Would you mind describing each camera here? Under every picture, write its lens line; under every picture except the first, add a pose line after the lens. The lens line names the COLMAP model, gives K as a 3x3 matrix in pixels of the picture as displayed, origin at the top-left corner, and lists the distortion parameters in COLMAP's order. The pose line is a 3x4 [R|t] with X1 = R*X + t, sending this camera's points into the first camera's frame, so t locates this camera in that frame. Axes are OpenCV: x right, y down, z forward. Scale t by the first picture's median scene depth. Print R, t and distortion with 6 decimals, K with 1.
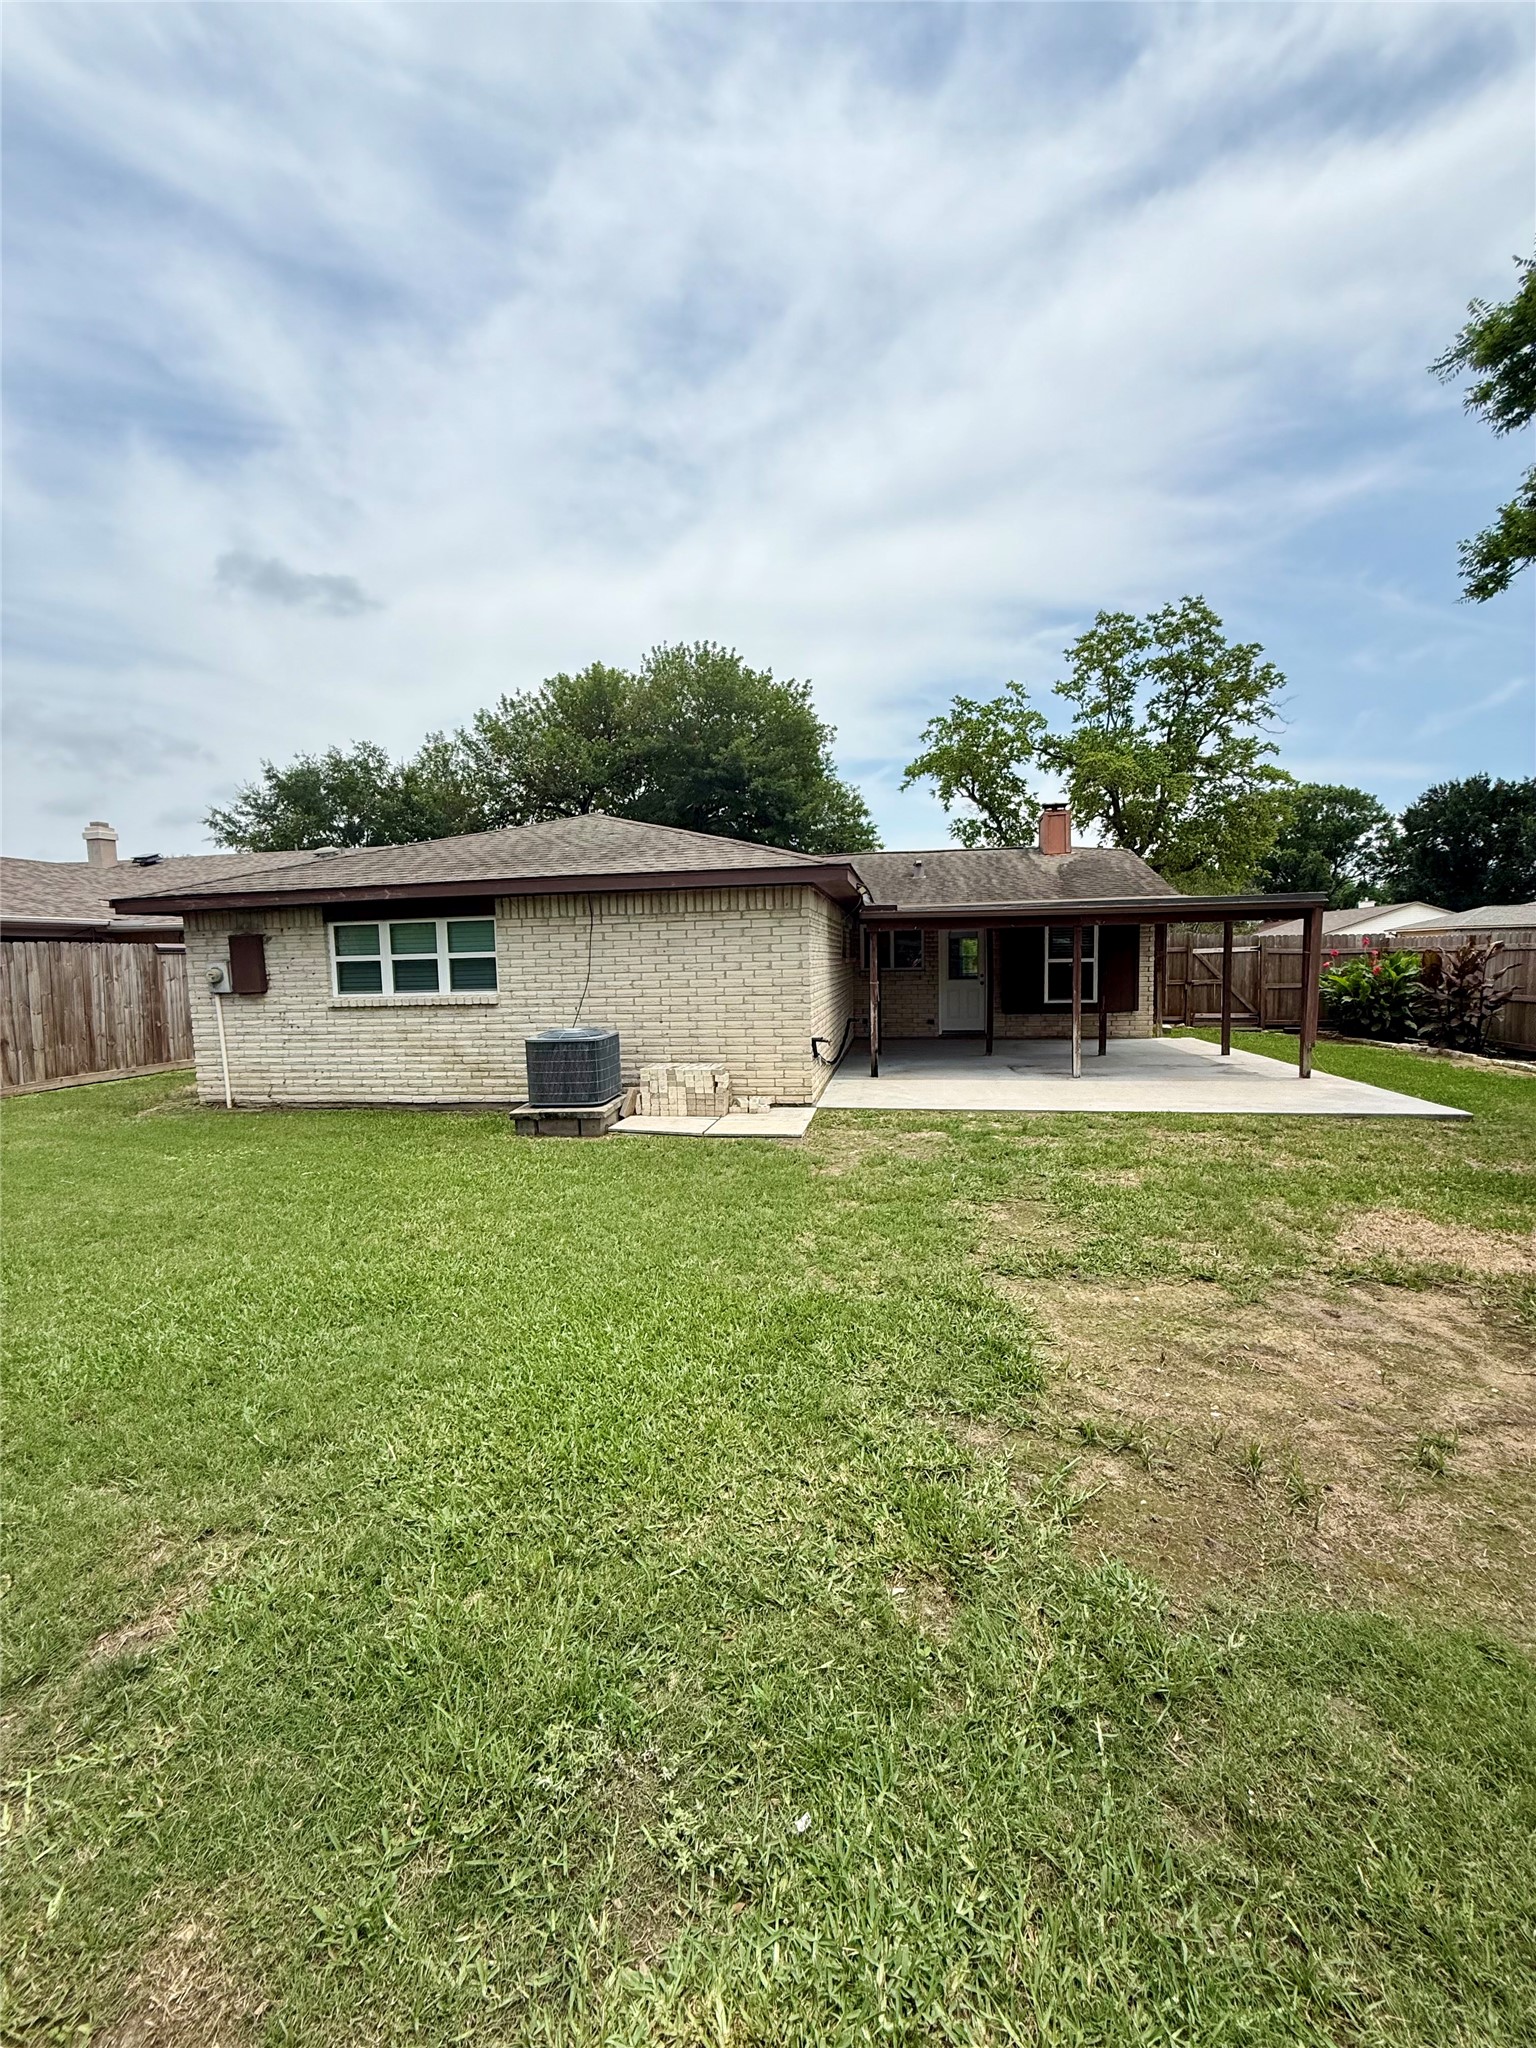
lens RADIAL K [[800.0, 0, 768.0], [0, 800.0, 1024.0], [0, 0, 1]] dist [-0.001593, -0.000170]
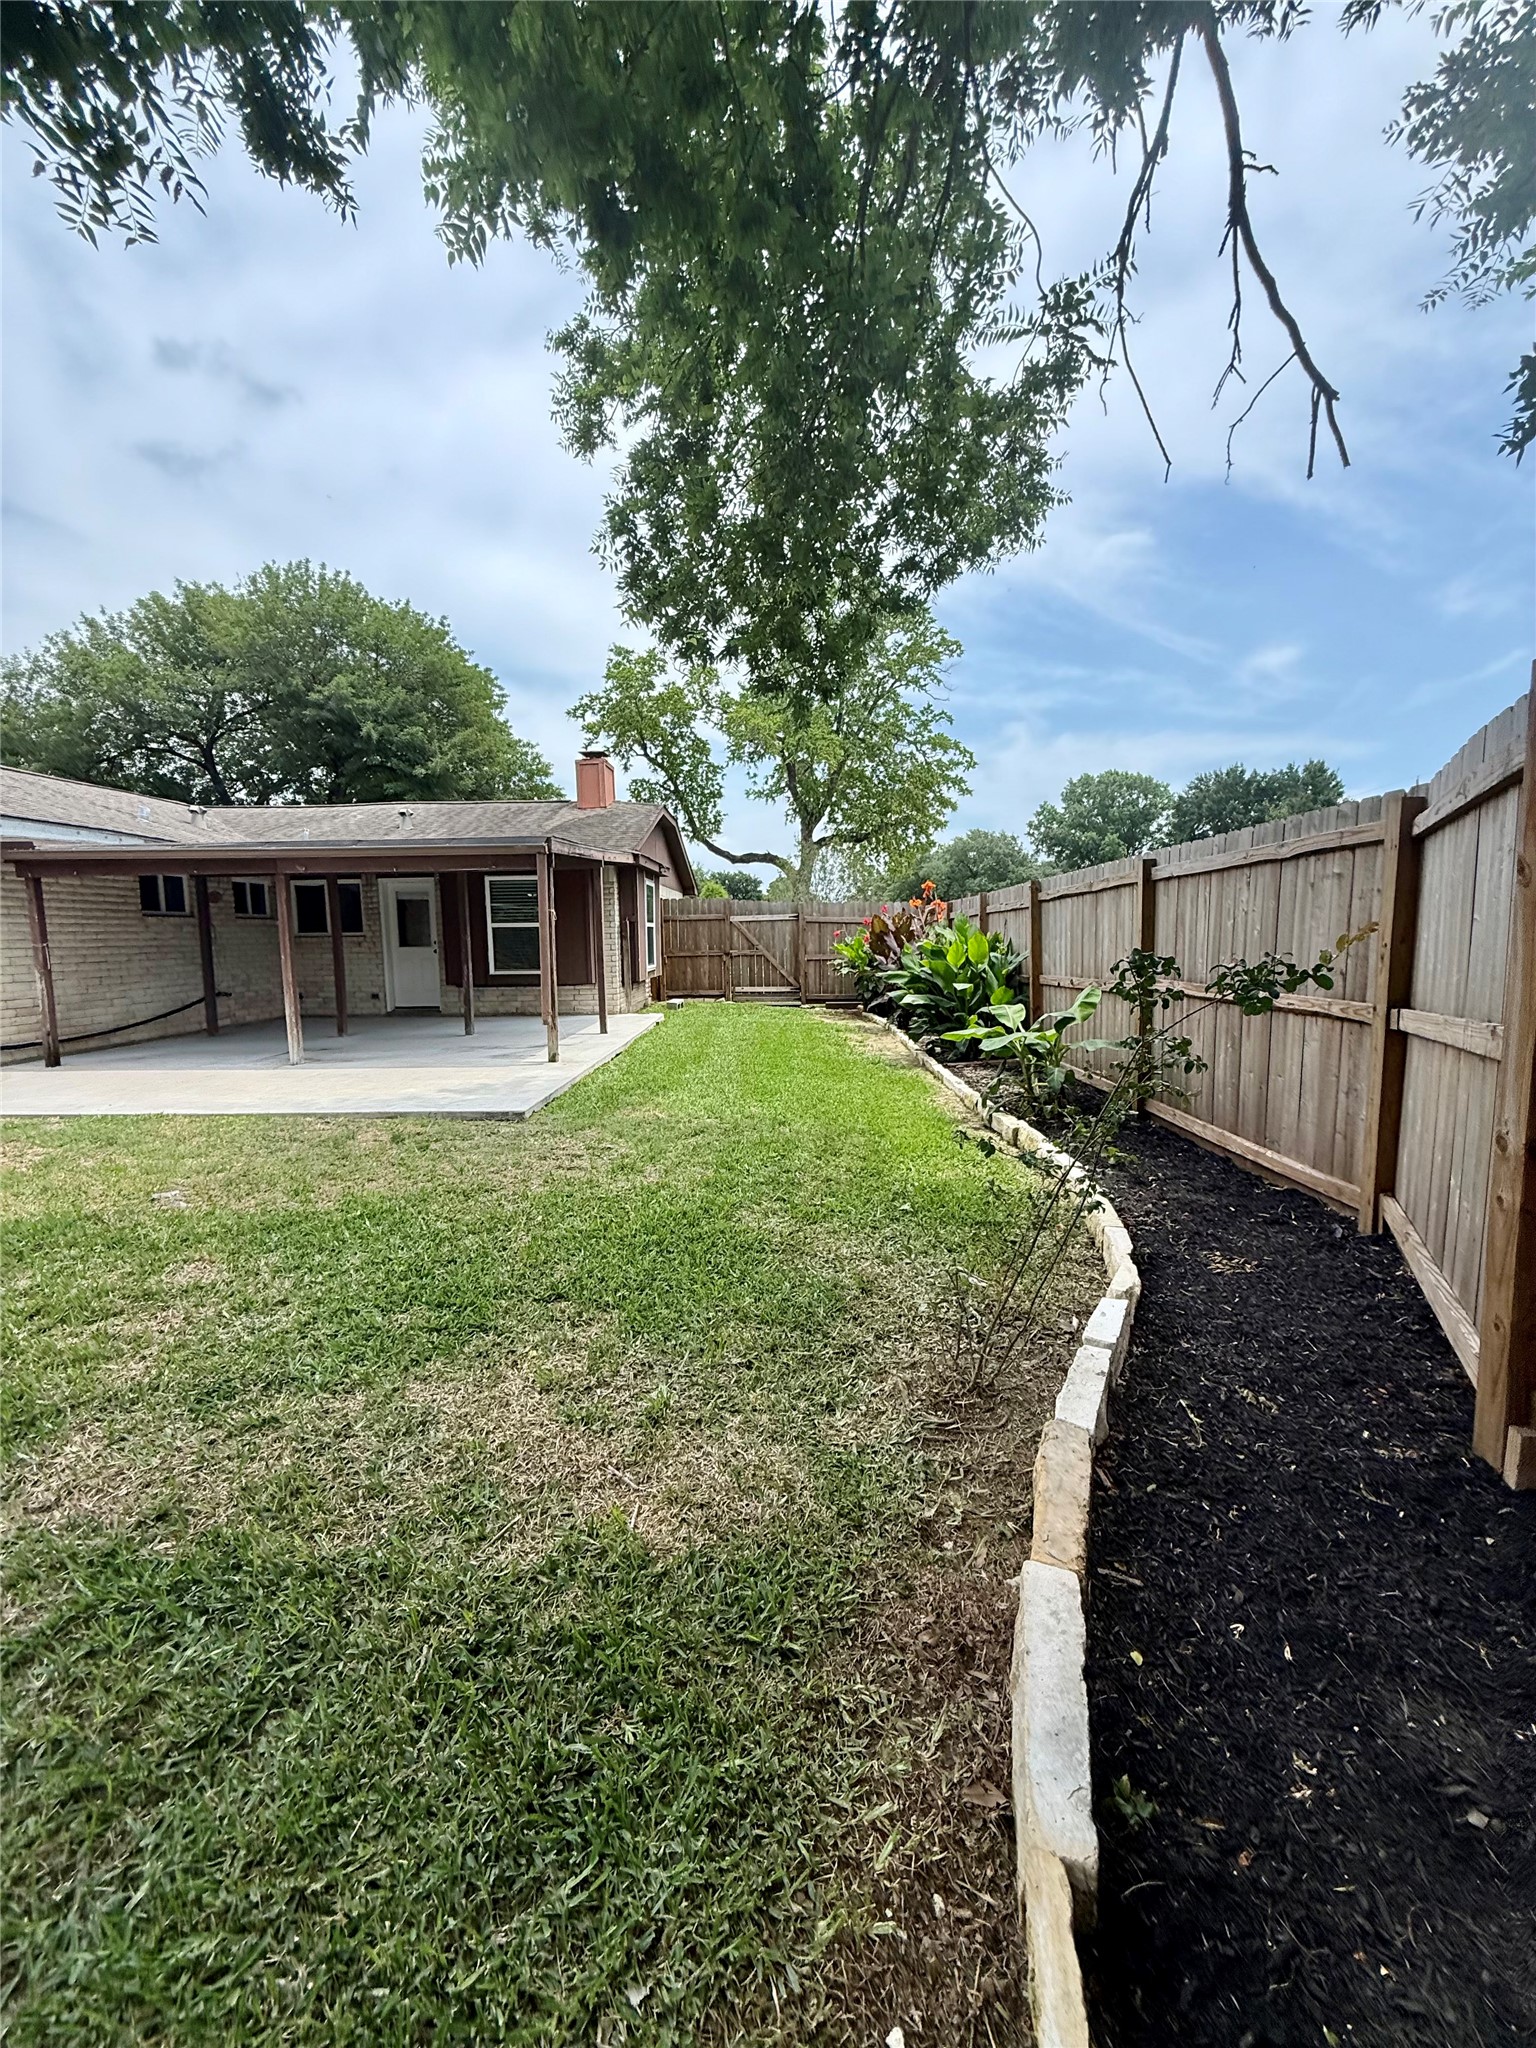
lens RADIAL K [[800.0, 0, 768.0], [0, 800.0, 1024.0], [0, 0, 1]] dist [-0.001593, -0.000170]
pose [[0.990132, -0.007720, 0.139928, 0.277913], [0.003909, 0.999615, 0.027487, 0.002579], [-0.140086, -0.026669, 0.989780, 0.055014]]
